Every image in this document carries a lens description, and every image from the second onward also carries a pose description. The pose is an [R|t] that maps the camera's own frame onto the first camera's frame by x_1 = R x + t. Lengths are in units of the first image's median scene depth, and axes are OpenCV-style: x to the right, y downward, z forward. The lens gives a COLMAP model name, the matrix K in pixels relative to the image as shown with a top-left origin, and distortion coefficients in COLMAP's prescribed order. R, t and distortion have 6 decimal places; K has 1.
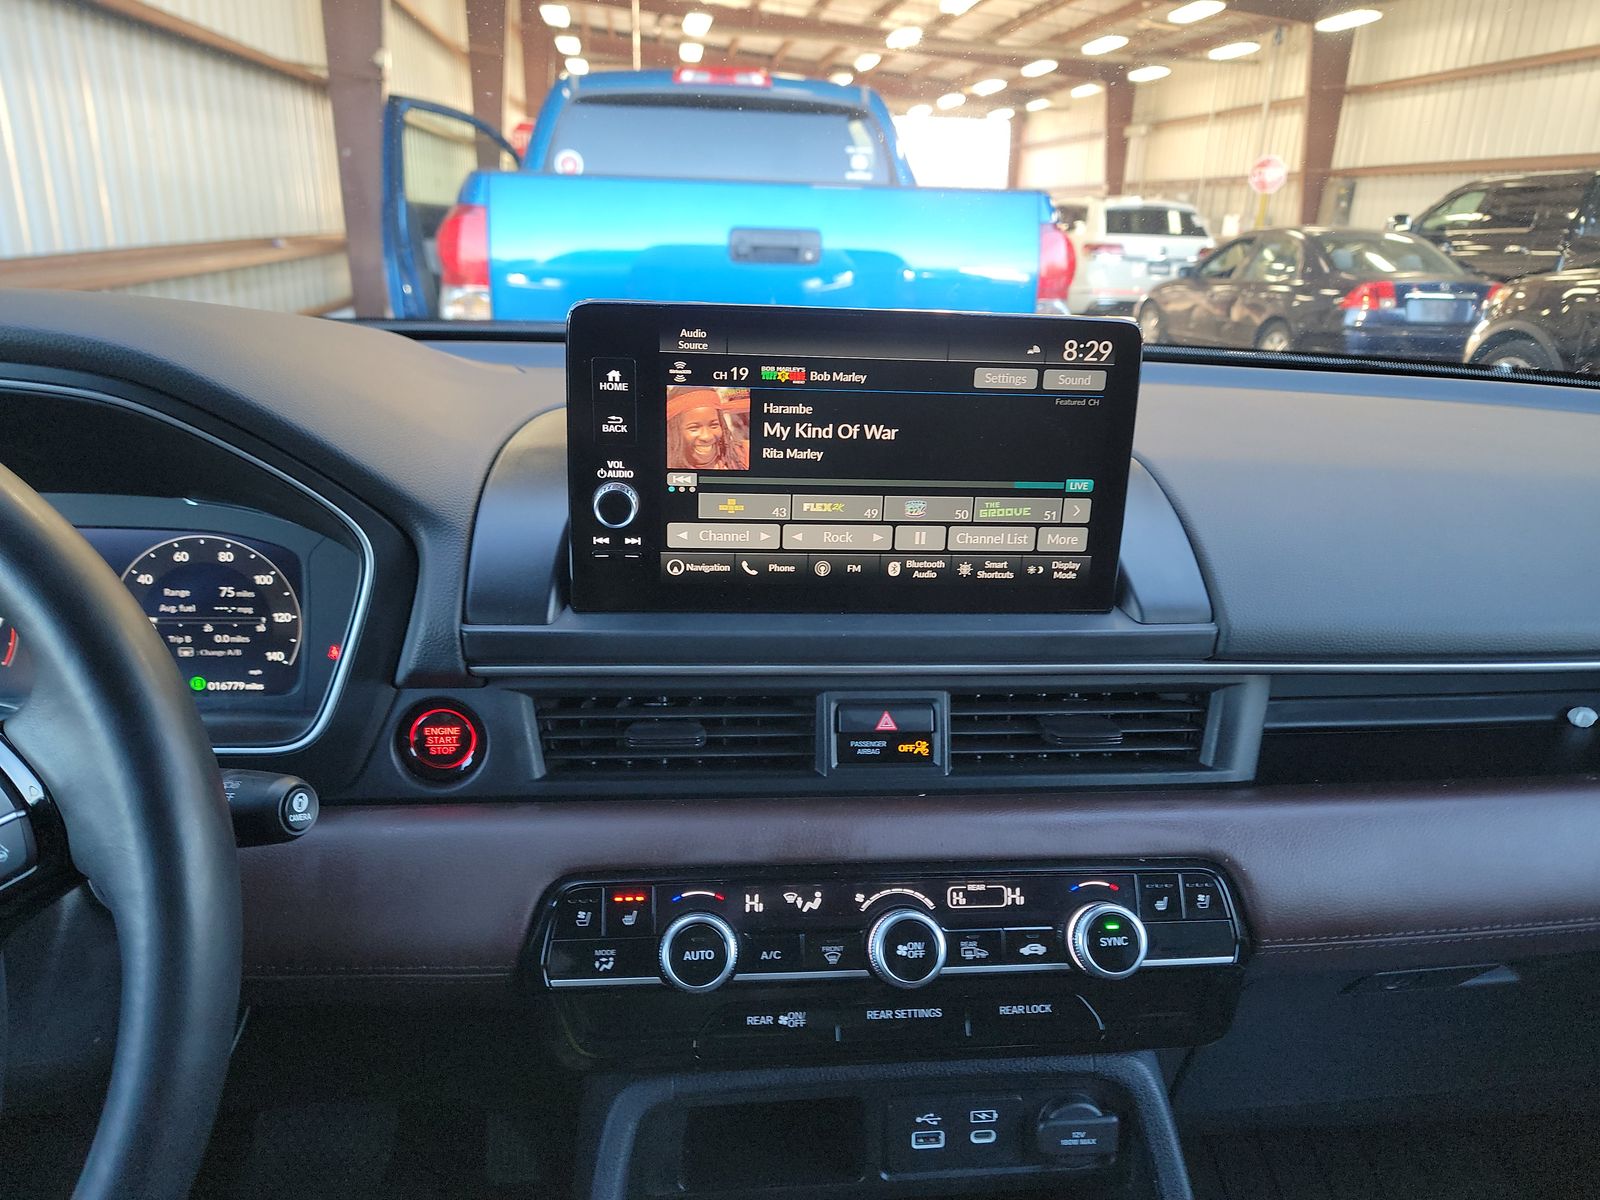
lens RADIAL K [[1184.3, 0, 799.7], [0, 1184.3, 606.0], [0, 0, 1]] dist [0.051540, -0.015620]
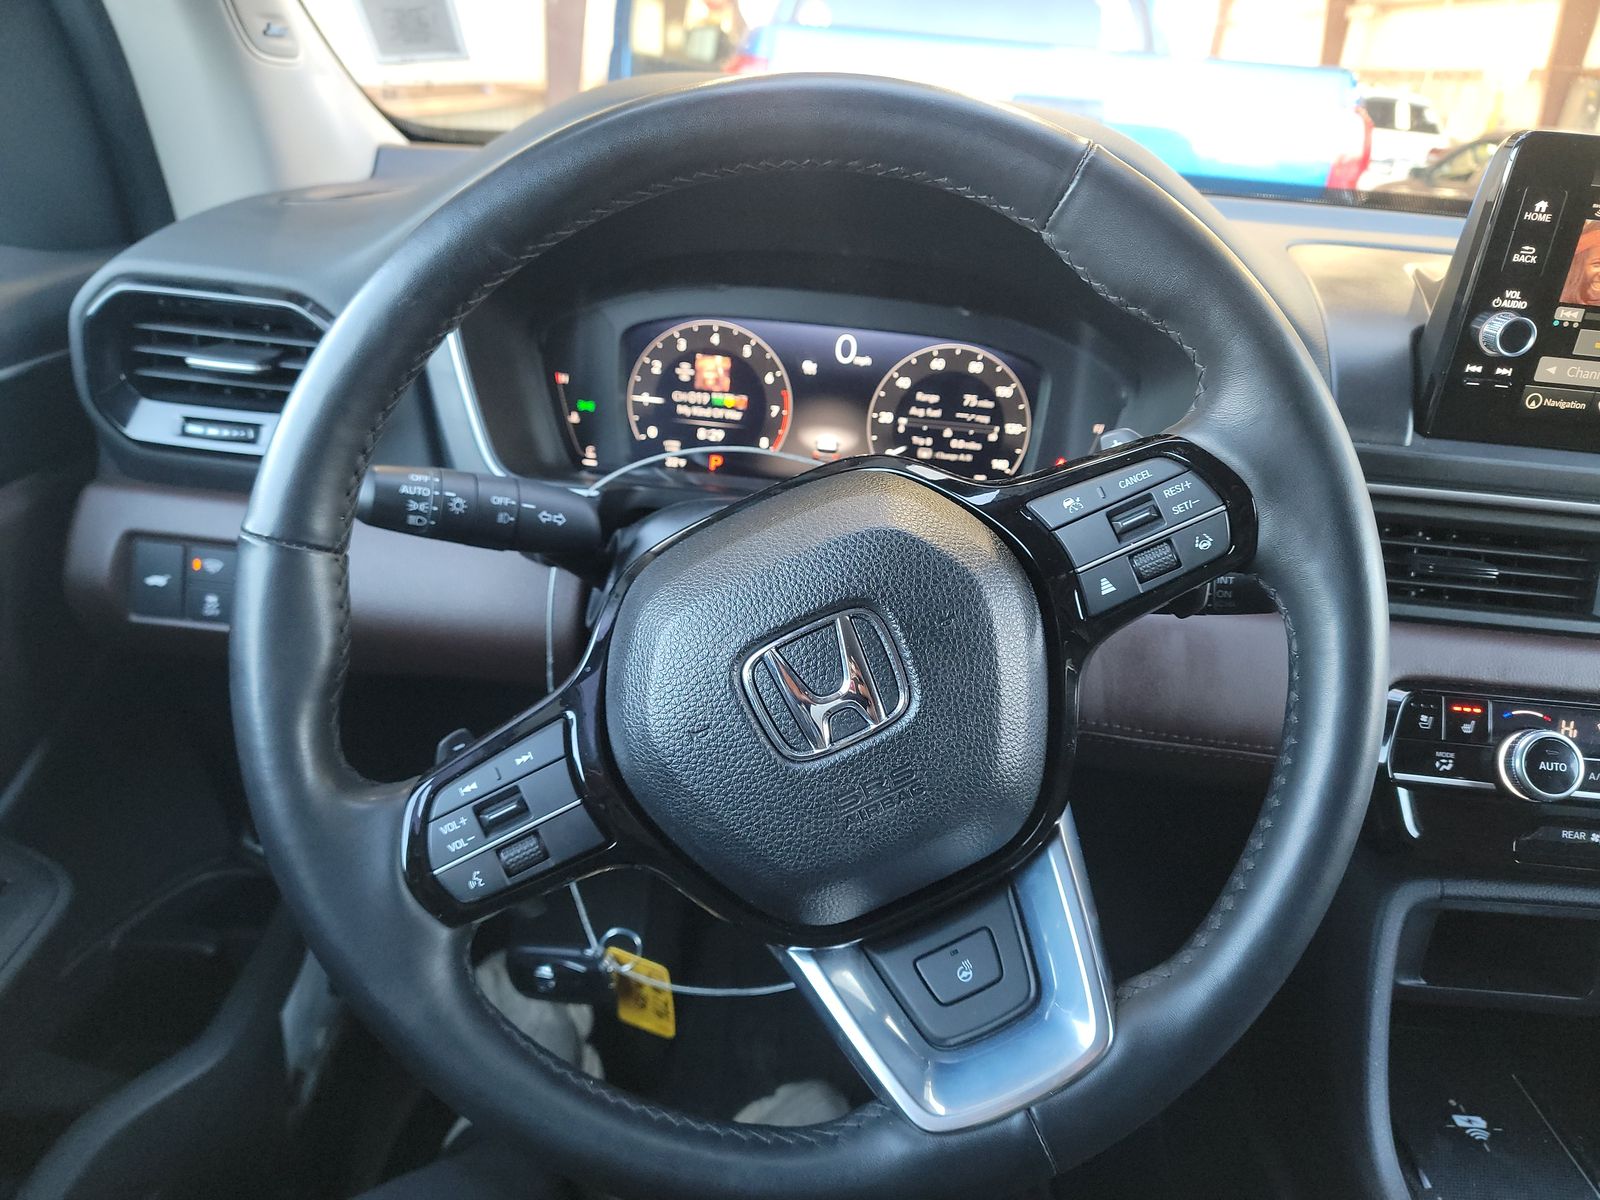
lens RADIAL K [[1210.3, 0, 800.0], [0, 1210.3, 600.0], [0, 0, 1]] dist [-0.004011, -0.007627]
pose [[0.986365, 0.099395, -0.131167, -0.475054], [-0.087558, 0.991797, 0.093129, 0.079494], [0.139348, -0.080375, 0.986976, -0.113829]]
